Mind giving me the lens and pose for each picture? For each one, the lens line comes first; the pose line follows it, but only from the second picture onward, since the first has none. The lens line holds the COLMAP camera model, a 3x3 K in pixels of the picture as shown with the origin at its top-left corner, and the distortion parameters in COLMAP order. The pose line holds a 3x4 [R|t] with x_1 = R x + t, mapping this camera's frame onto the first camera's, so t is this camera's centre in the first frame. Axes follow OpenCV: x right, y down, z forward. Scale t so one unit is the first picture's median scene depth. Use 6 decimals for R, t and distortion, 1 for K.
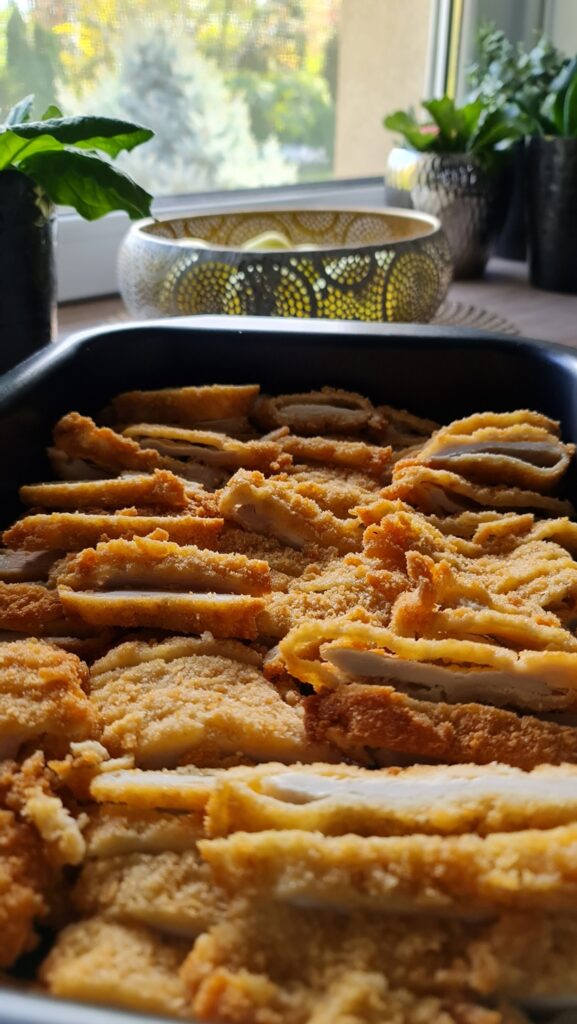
lens RADIAL K [[845.5, 0, 257.1], [0, 845.5, 511.7], [0, 0, 1]] dist [-0.012472, -0.009312]
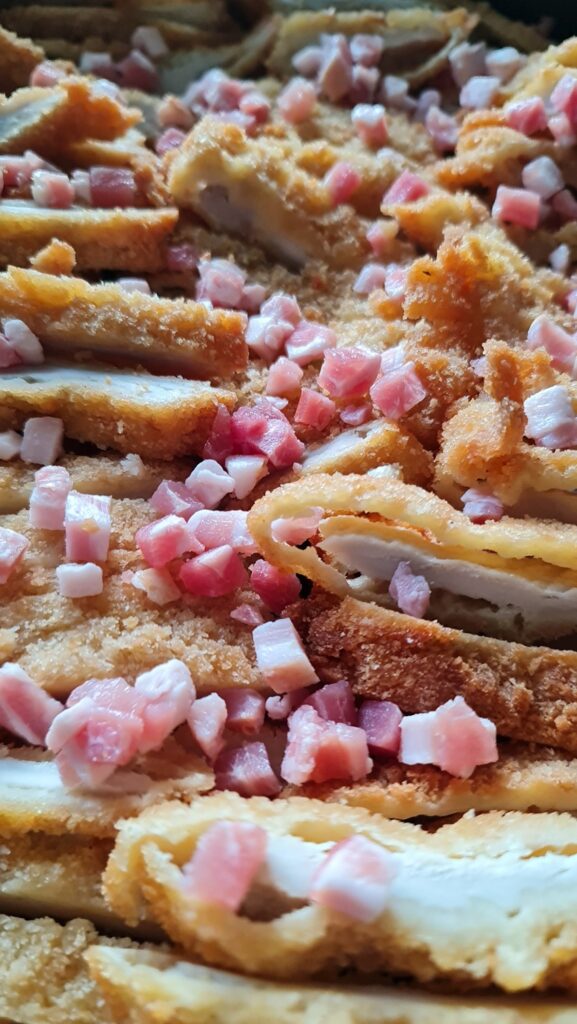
lens RADIAL K [[845.5, 0, 257.1], [0, 845.5, 511.7], [0, 0, 1]] dist [-0.012472, -0.009312]
pose [[0.998992, 0.038370, 0.023312, 0.015868], [-0.044813, 0.883684, 0.465934, -0.104638], [-0.002722, -0.466509, 0.884513, 0.437002]]
